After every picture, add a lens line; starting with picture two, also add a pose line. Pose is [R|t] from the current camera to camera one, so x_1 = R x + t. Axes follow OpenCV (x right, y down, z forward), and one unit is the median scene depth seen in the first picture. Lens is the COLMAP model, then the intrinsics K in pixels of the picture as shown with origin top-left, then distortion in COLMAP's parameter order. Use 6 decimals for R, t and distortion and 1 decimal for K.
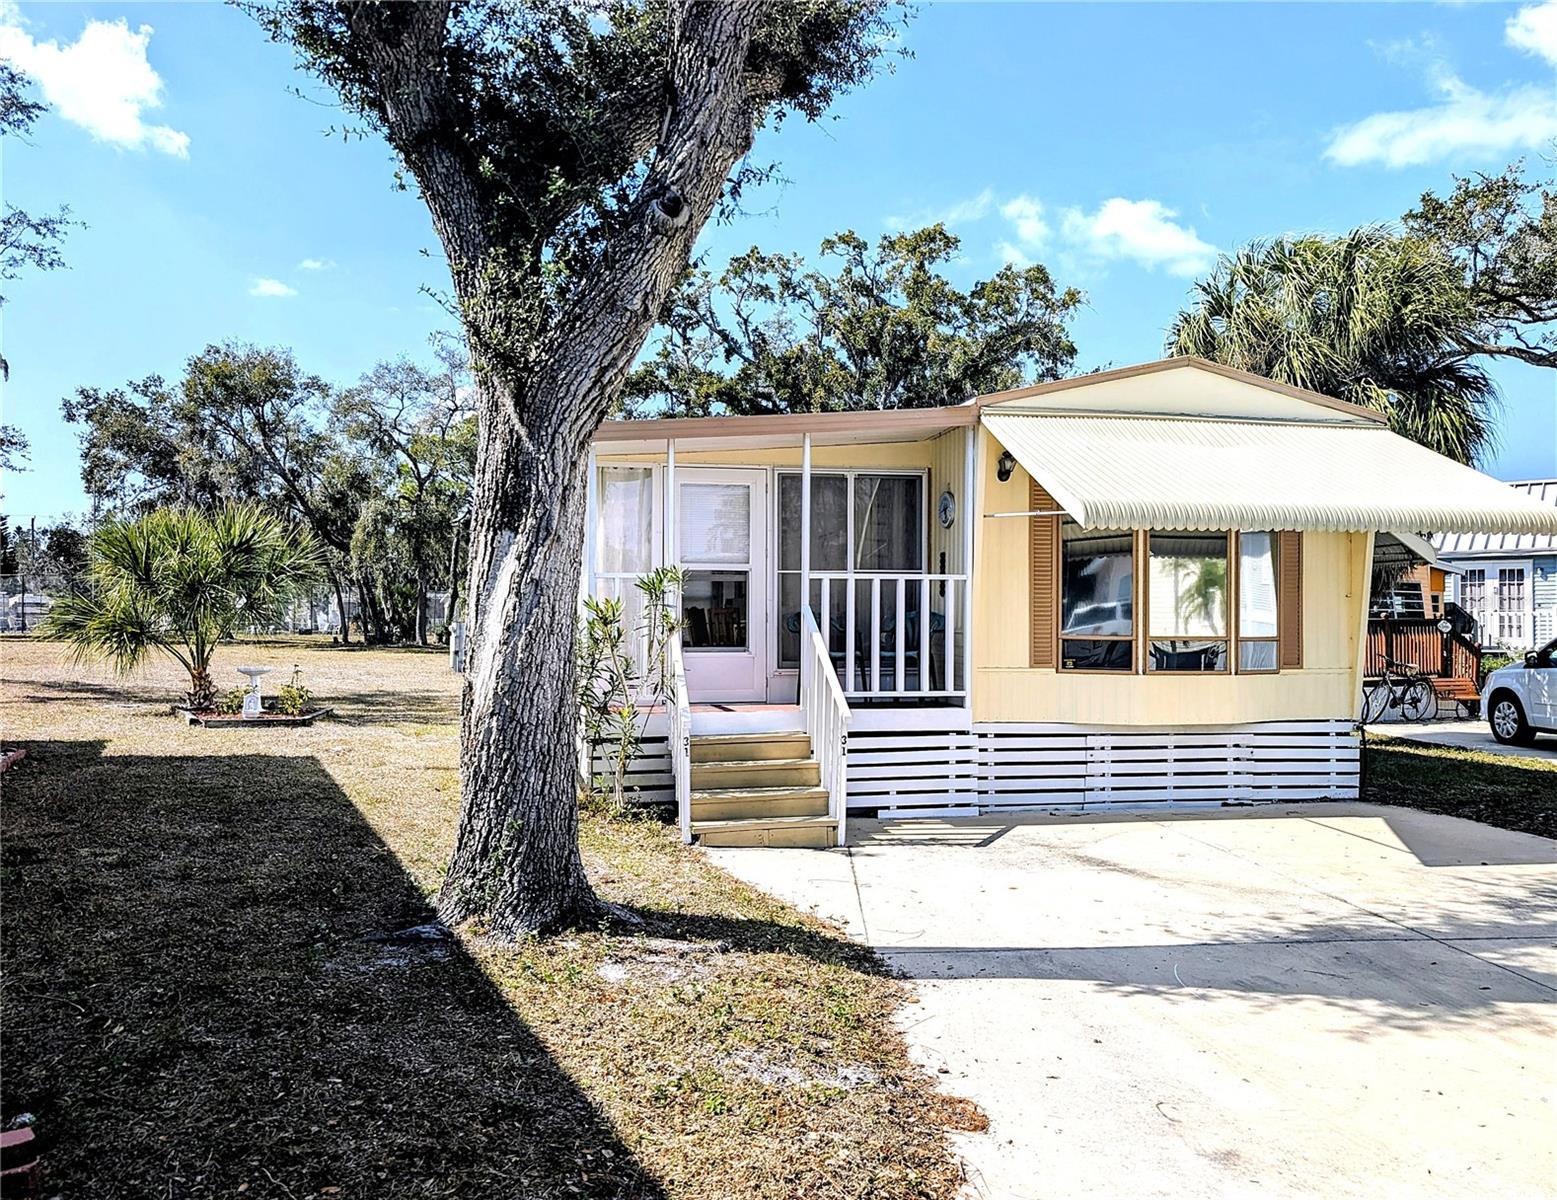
lens RADIAL K [[1154.8, 0, 807.8], [0, 1154.8, 603.5], [0, 0, 1]] dist [0.010995, 0.003929]
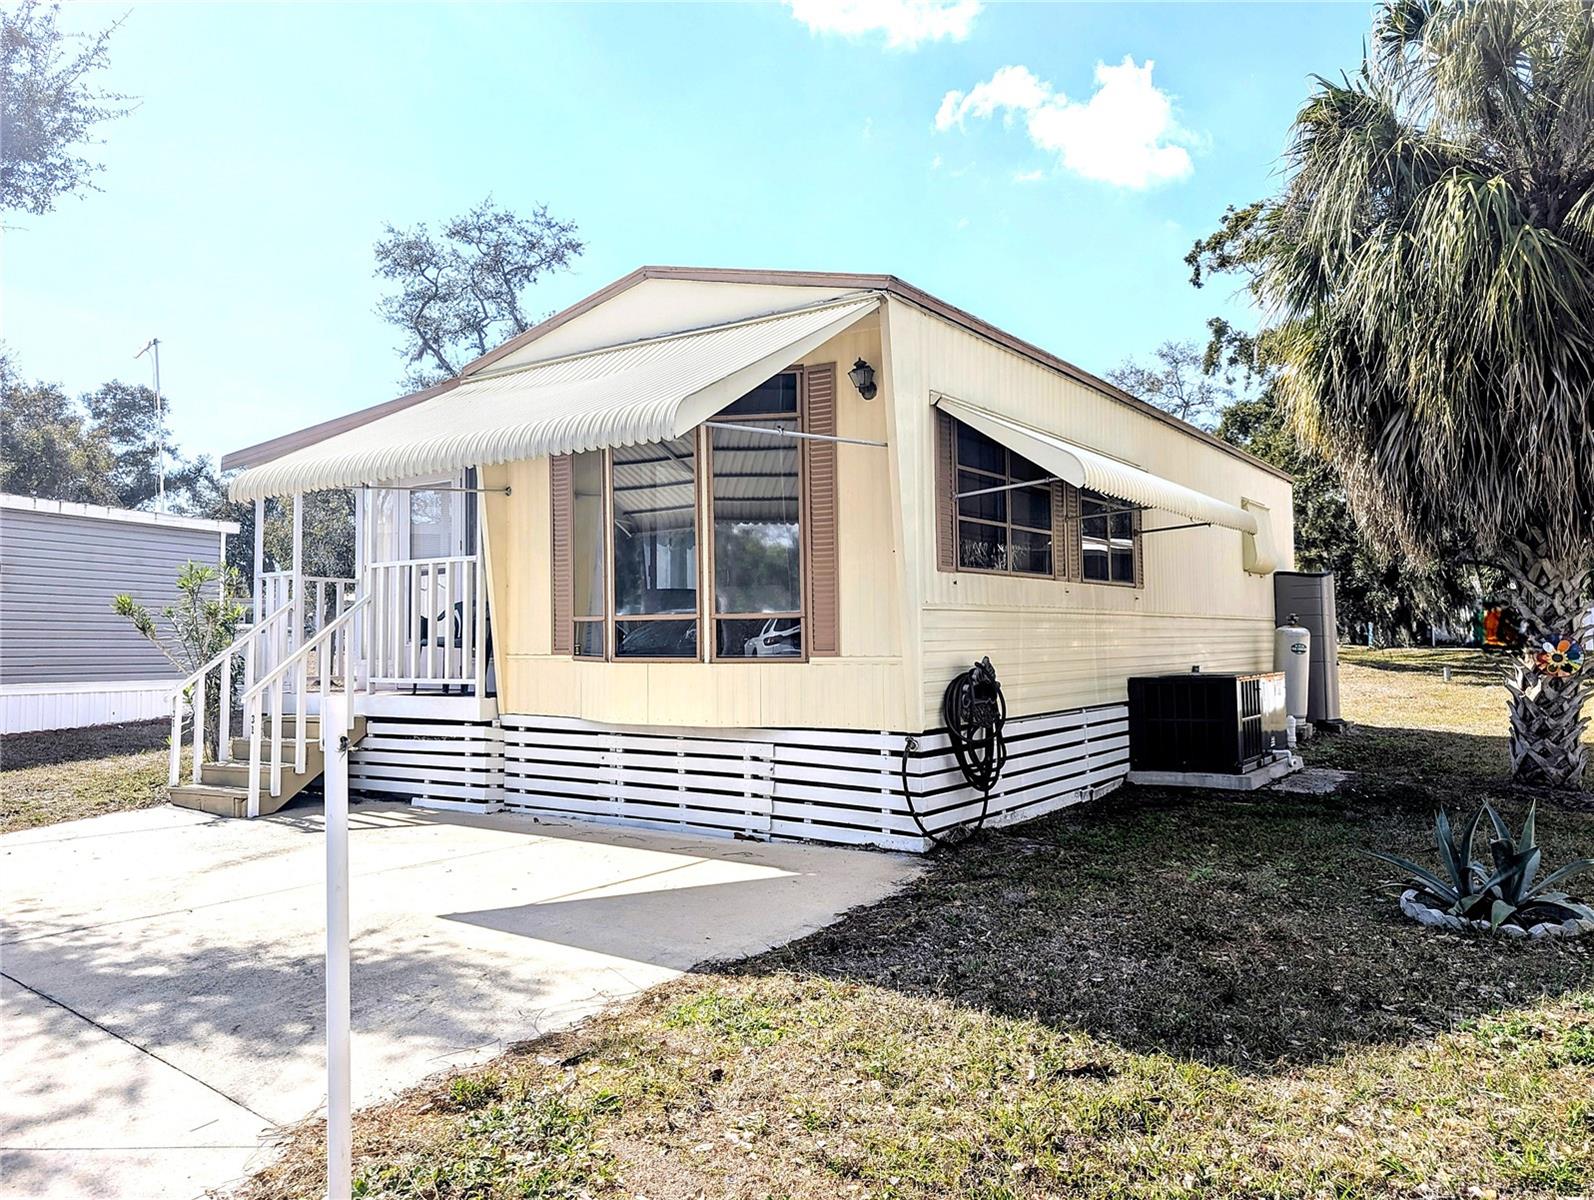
lens RADIAL K [[1155.3, 0, 797.0], [0, 1155.3, 600.0], [0, 0, 1]] dist [0.016111, -0.001764]
pose [[0.697379, -0.037610, -0.715715, 0.958231], [0.026796, 0.999292, -0.026401, 0.042382], [0.716201, -0.000767, 0.697893, 0.515824]]
